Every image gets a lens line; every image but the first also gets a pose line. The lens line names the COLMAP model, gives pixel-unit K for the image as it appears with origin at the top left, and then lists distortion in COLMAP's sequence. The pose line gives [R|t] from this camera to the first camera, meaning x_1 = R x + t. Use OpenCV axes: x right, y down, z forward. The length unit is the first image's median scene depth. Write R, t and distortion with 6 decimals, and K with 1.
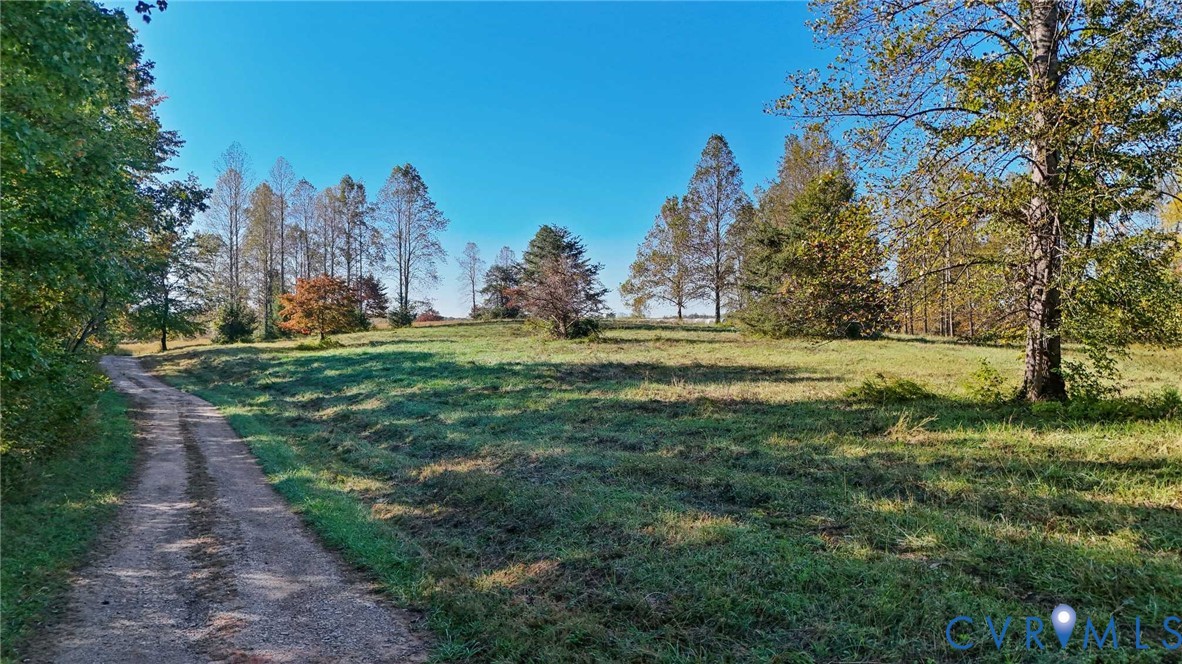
lens RADIAL K [[848.3, 0, 591.0], [0, 848.3, 332.0], [0, 0, 1]] dist [0.077313, -0.088153]
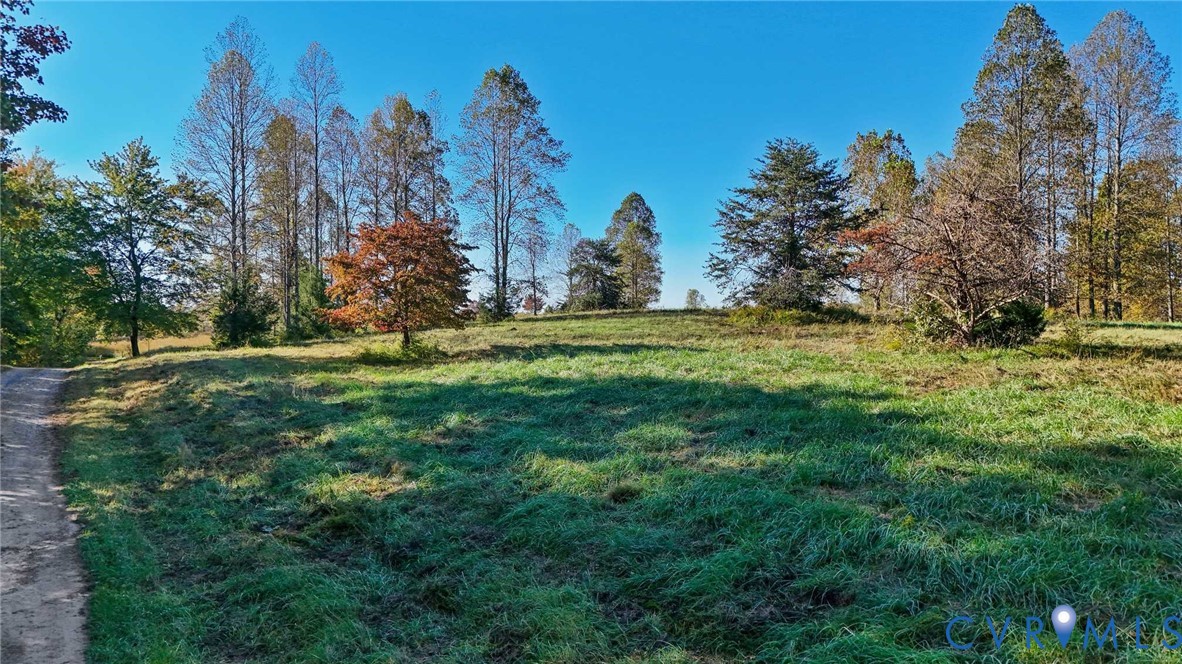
lens RADIAL K [[848.3, 0, 591.0], [0, 848.3, 332.0], [0, 0, 1]] dist [0.077313, -0.088153]
pose [[0.999958, 0.000532, -0.009195, -0.146007], [-0.000480, 0.999984, 0.005620, -0.000554], [0.009198, -0.005615, 0.999942, 0.357149]]
